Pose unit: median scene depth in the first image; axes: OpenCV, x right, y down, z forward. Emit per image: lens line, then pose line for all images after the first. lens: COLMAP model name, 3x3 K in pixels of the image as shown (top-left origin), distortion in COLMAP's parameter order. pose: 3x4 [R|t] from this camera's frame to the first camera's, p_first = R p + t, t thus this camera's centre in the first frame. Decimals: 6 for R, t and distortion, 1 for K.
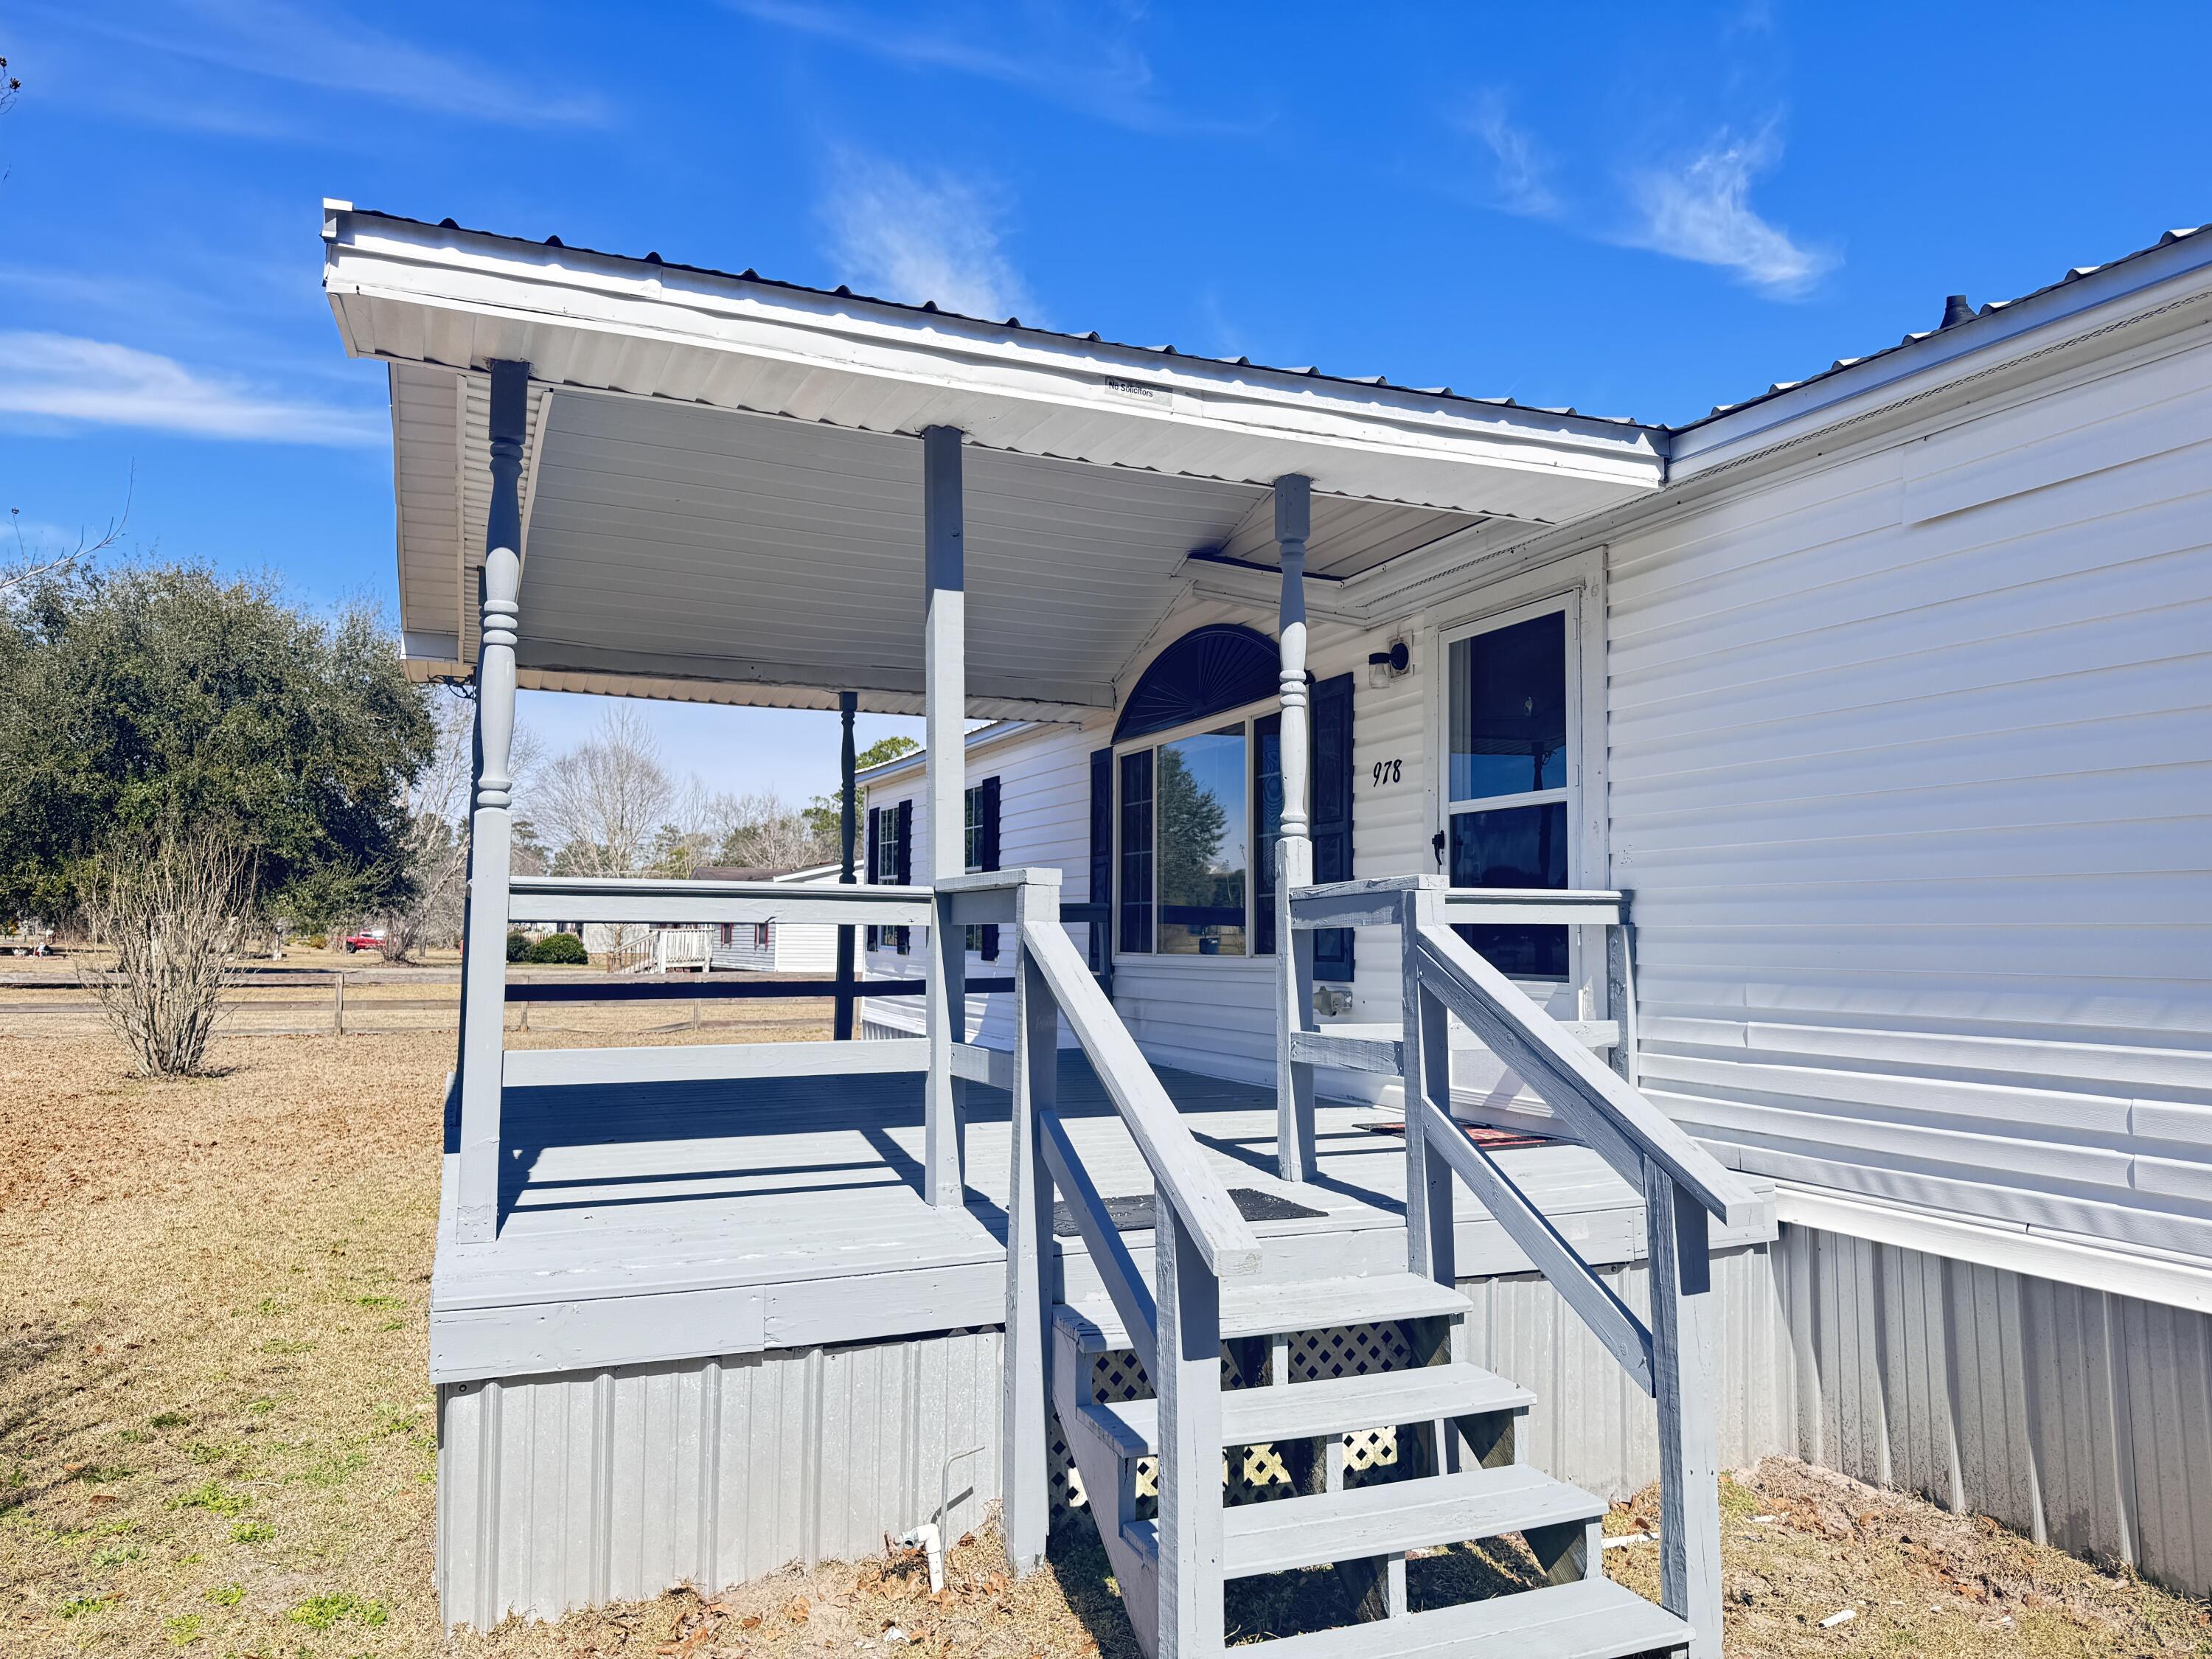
lens RADIAL K [[1551.0, 0, 1104.8], [0, 1551.0, 828.0], [0, 0, 1]] dist [0.034455, -0.031342]
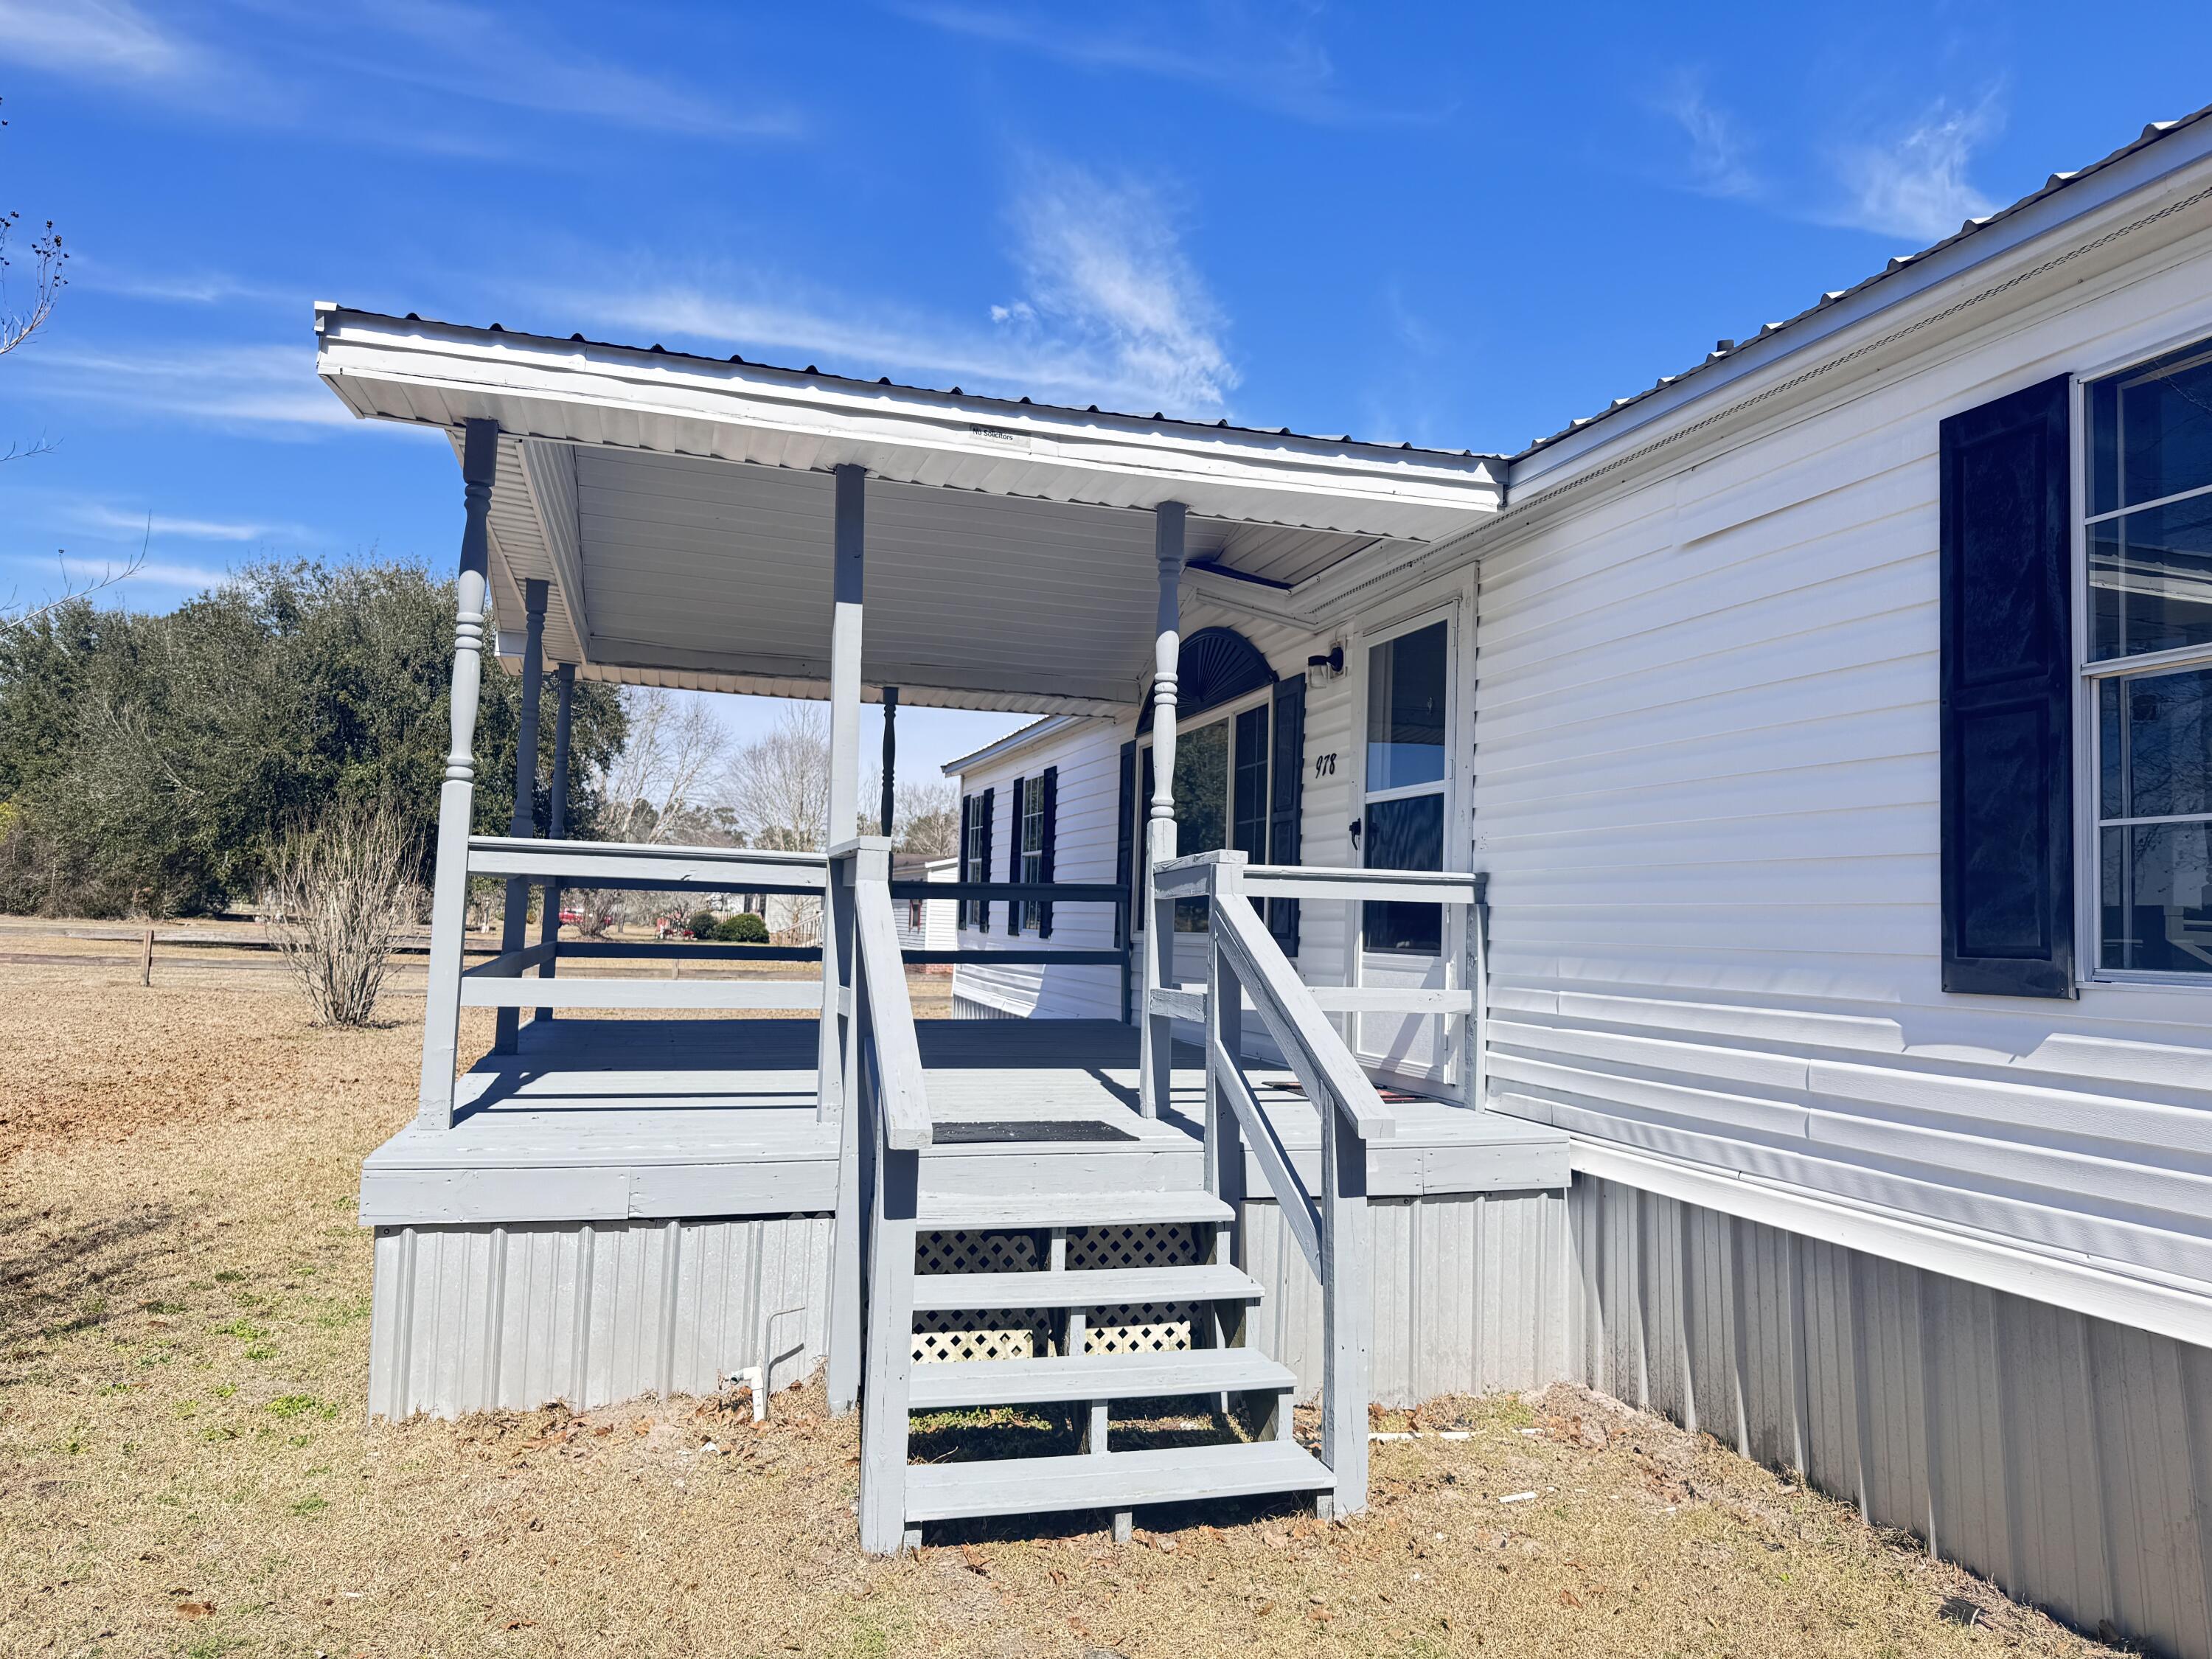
lens RADIAL K [[1552.1, 0, 1102.9], [0, 1552.1, 811.3], [0, 0, 1]] dist [0.057125, -0.065836]
pose [[0.992646, 0.017023, -0.119850, 0.231291], [-0.017852, 0.999824, -0.005849, 0.008479], [0.119730, 0.007946, 0.992775, -0.150242]]
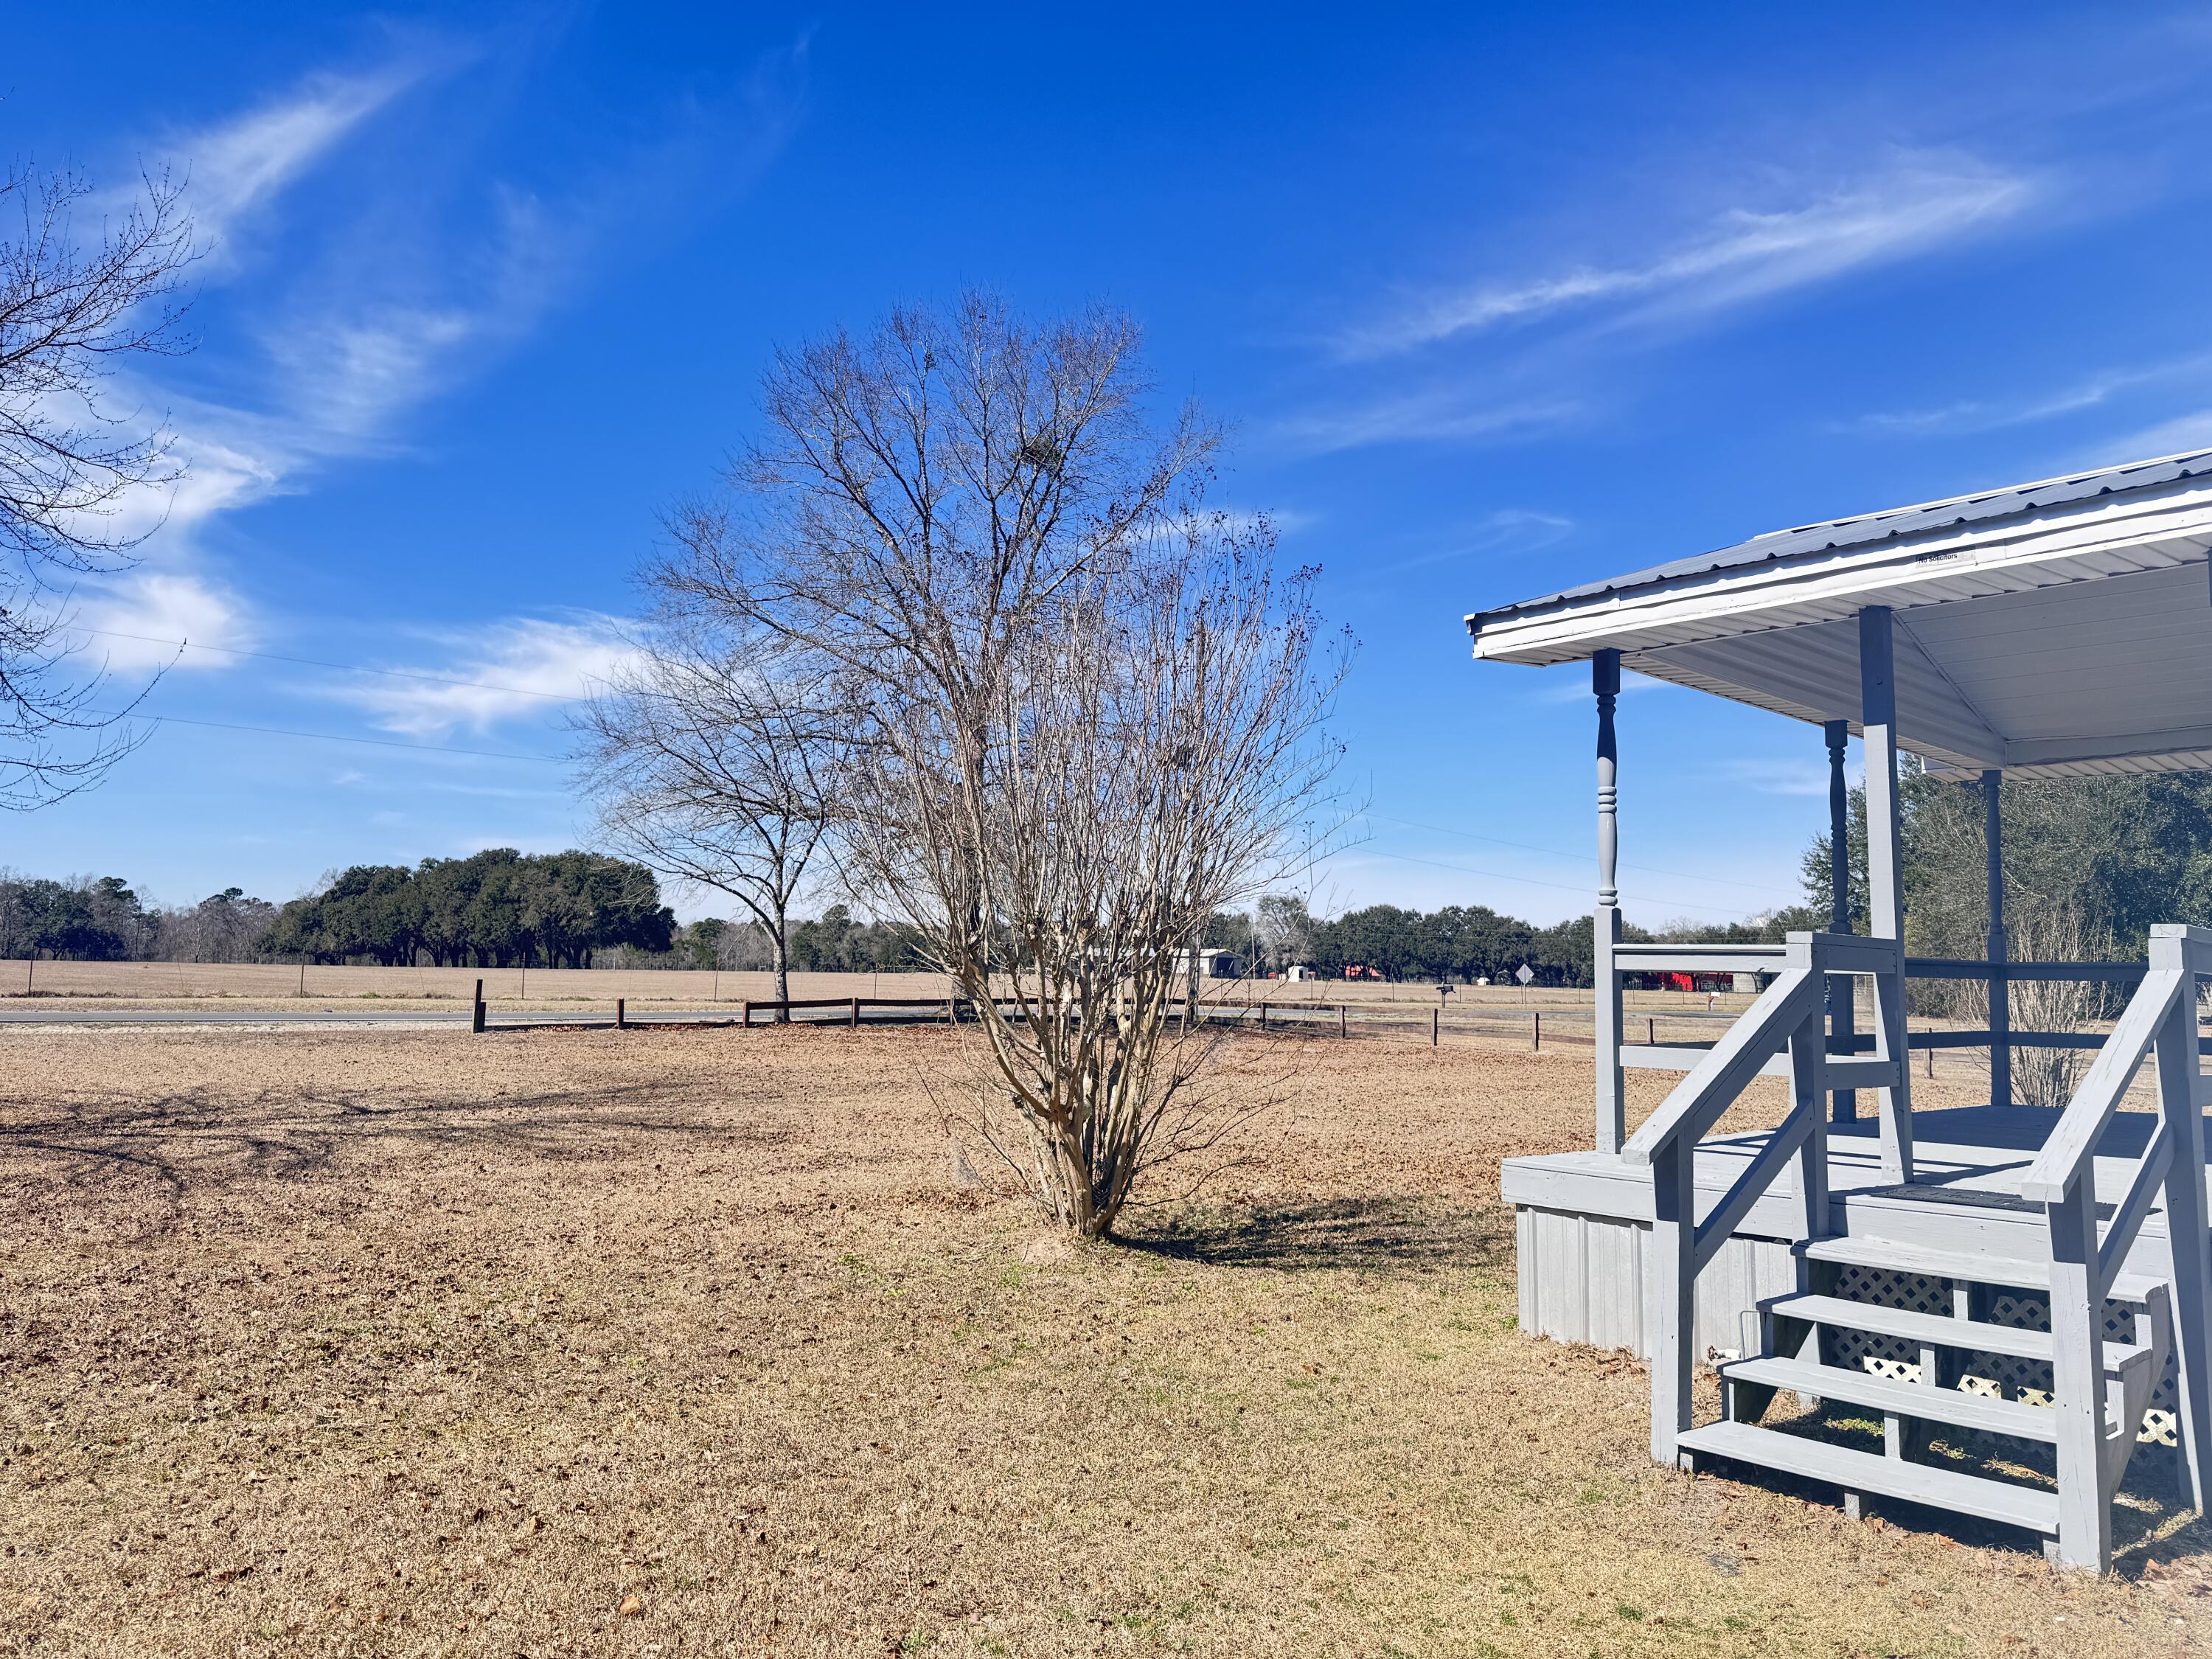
lens RADIAL K [[1528.0, 0, 1120.8], [0, 1528.0, 797.4], [0, 0, 1]] dist [0.113216, -0.161934]
pose [[0.326315, -0.114355, -0.938319, 0.936464], [0.052927, 0.993308, -0.102650, 0.014067], [0.943778, -0.016166, 0.330184, -0.077322]]
